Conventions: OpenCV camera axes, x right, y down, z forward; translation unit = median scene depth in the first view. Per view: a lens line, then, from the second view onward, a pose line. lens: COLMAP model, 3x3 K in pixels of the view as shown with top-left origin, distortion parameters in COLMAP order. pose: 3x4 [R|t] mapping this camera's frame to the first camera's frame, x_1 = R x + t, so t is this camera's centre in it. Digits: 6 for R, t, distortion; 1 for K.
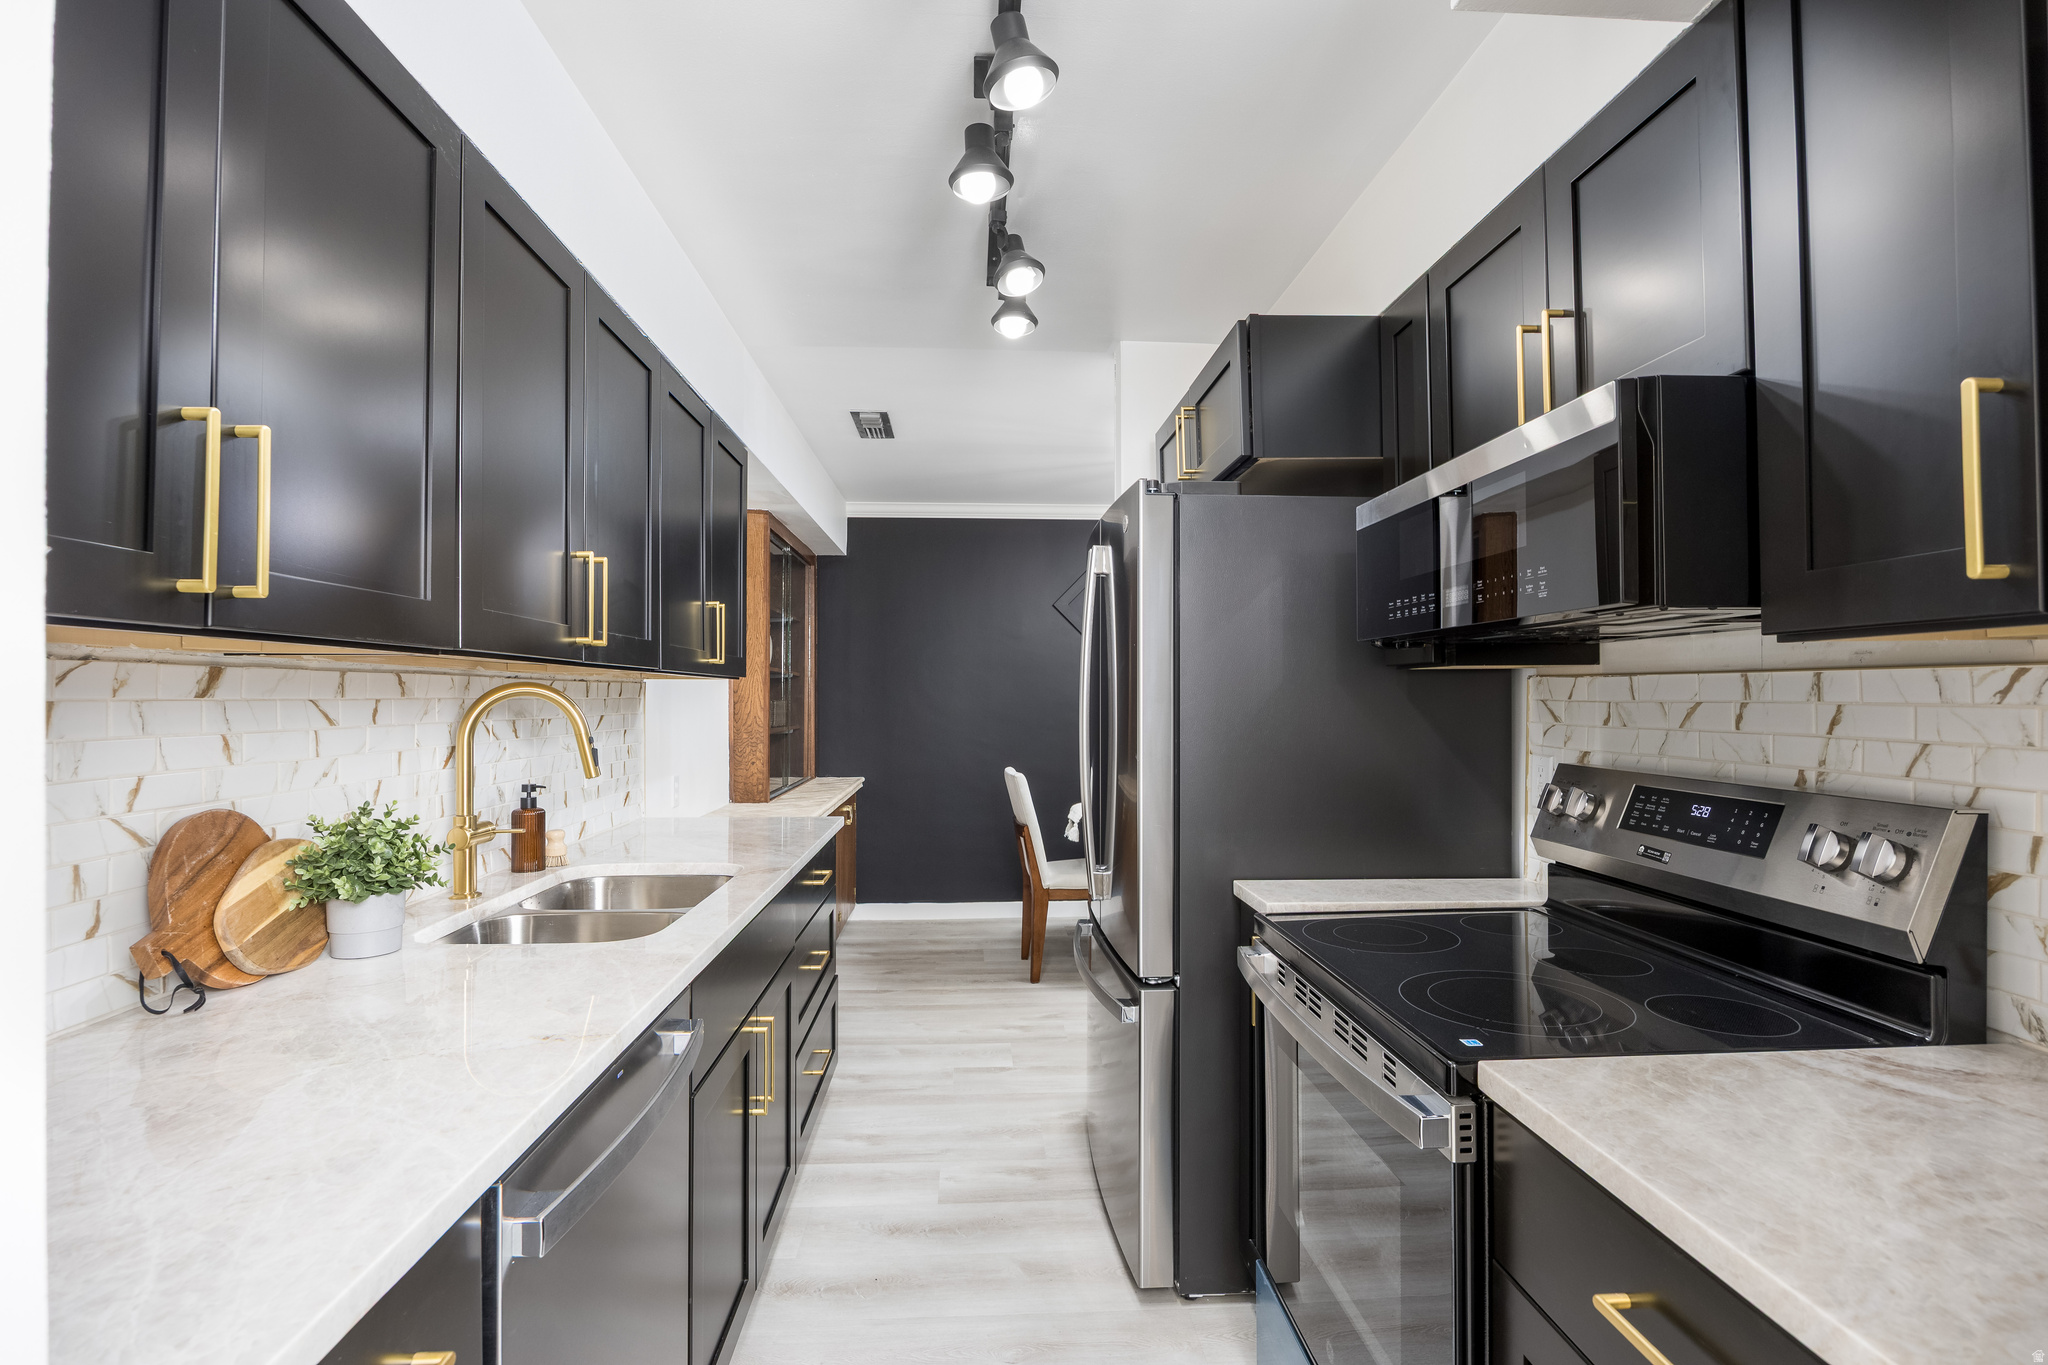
lens RADIAL K [[977.1, 0, 1024.0], [0, 977.1, 682.5], [0, 0, 1]] dist [-0.017185, 0.000241]
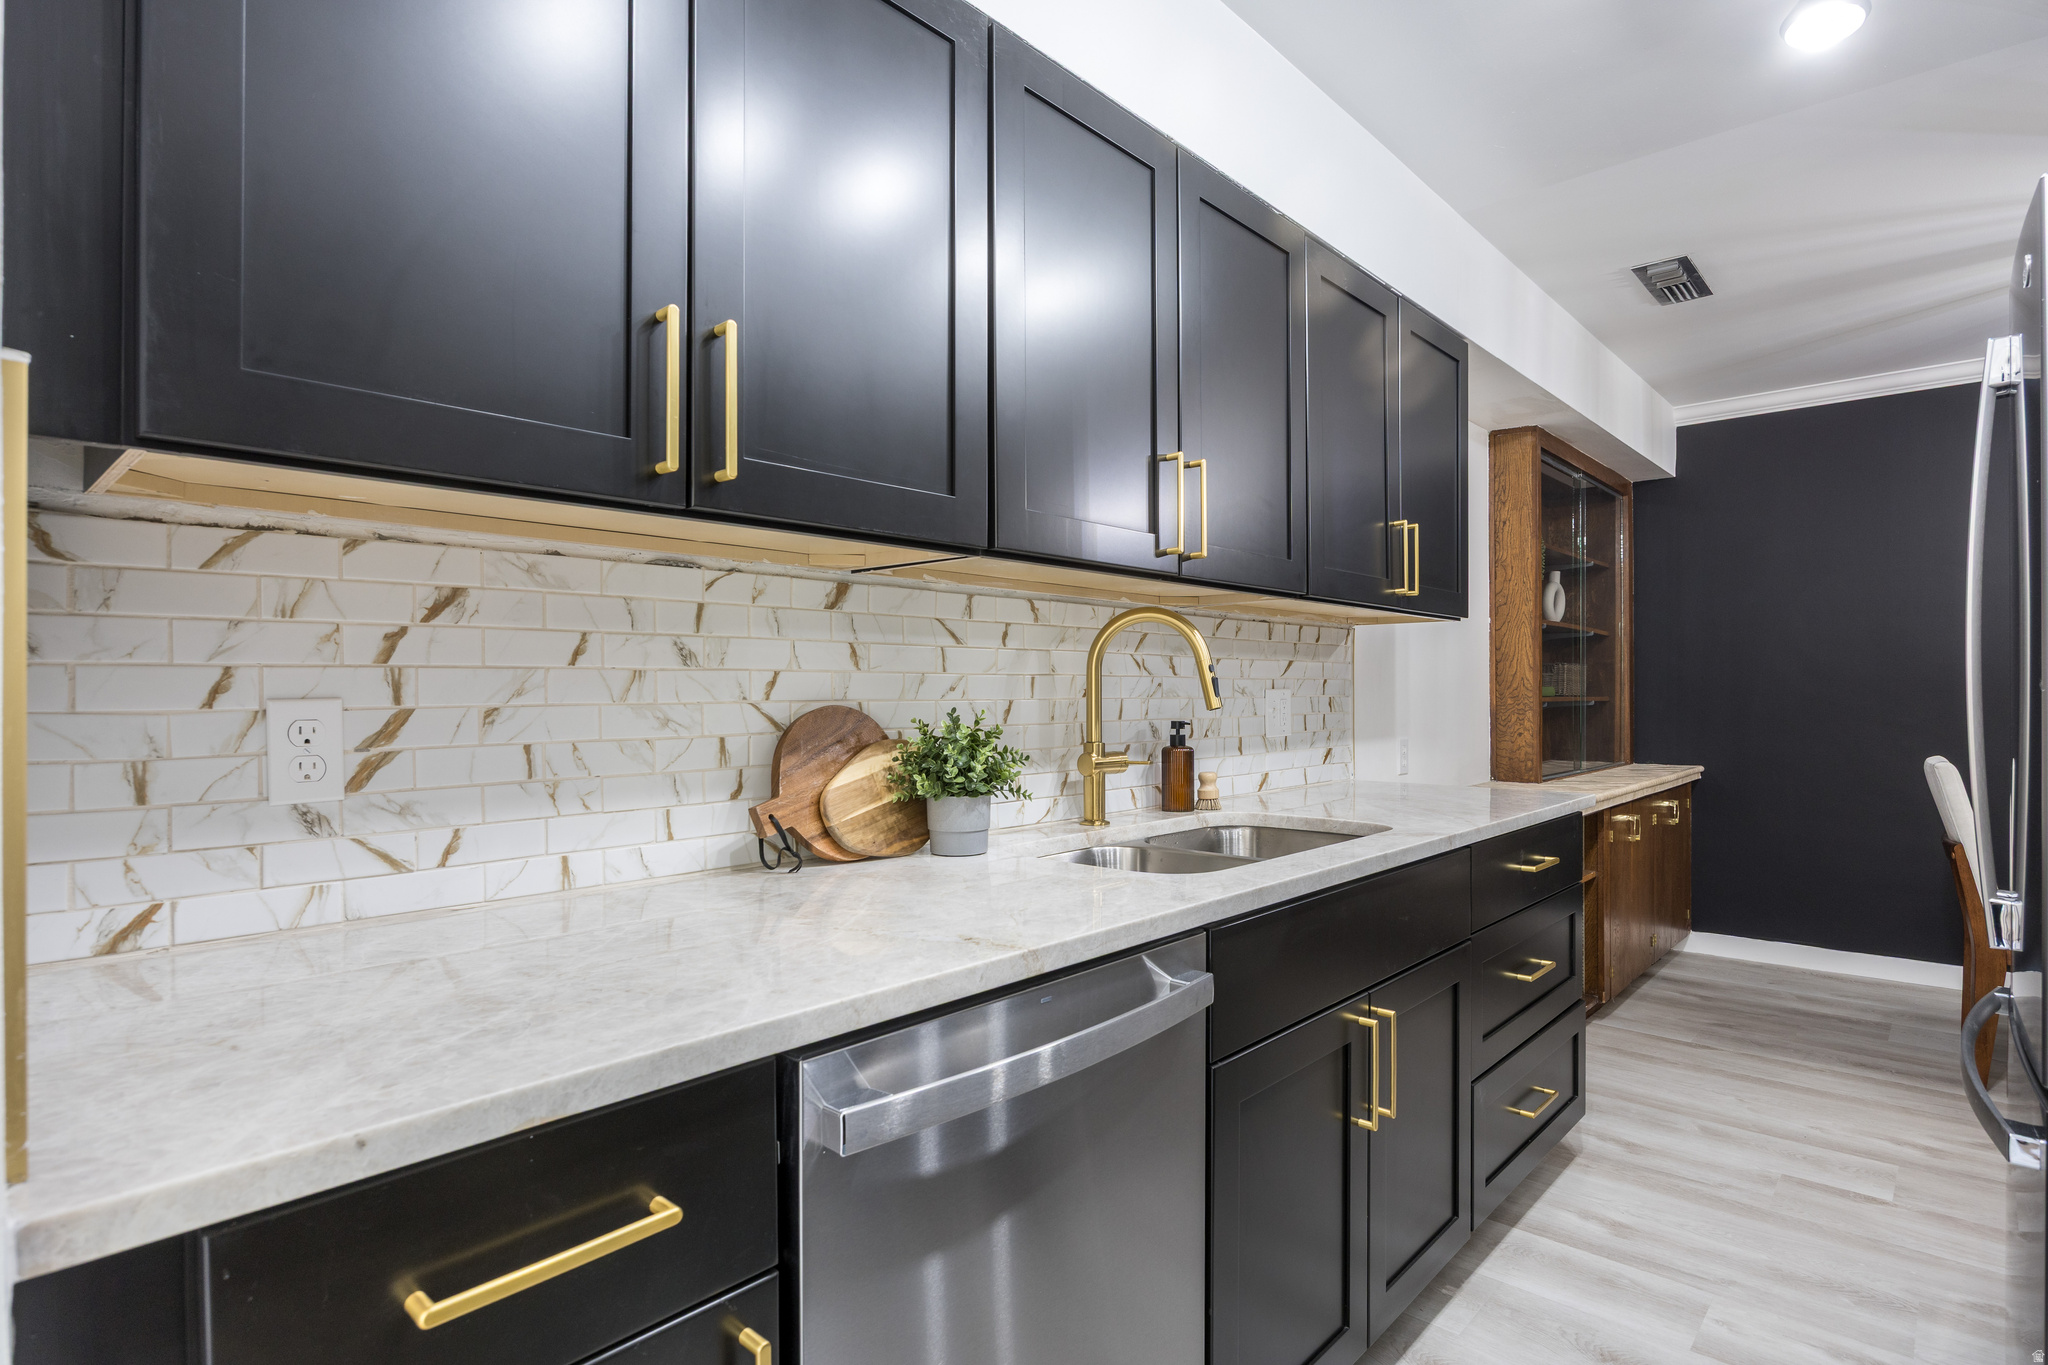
lens RADIAL K [[1041.1, 0, 1024.0], [0, 1041.1, 682.5], [0, 0, 1]] dist [-0.003629, -0.001284]
pose [[0.702706, -0.002994, -0.711474, 0.115819], [0.012026, 0.999898, 0.007671, 0.057086], [0.711379, -0.013947, 0.702670, 0.170646]]
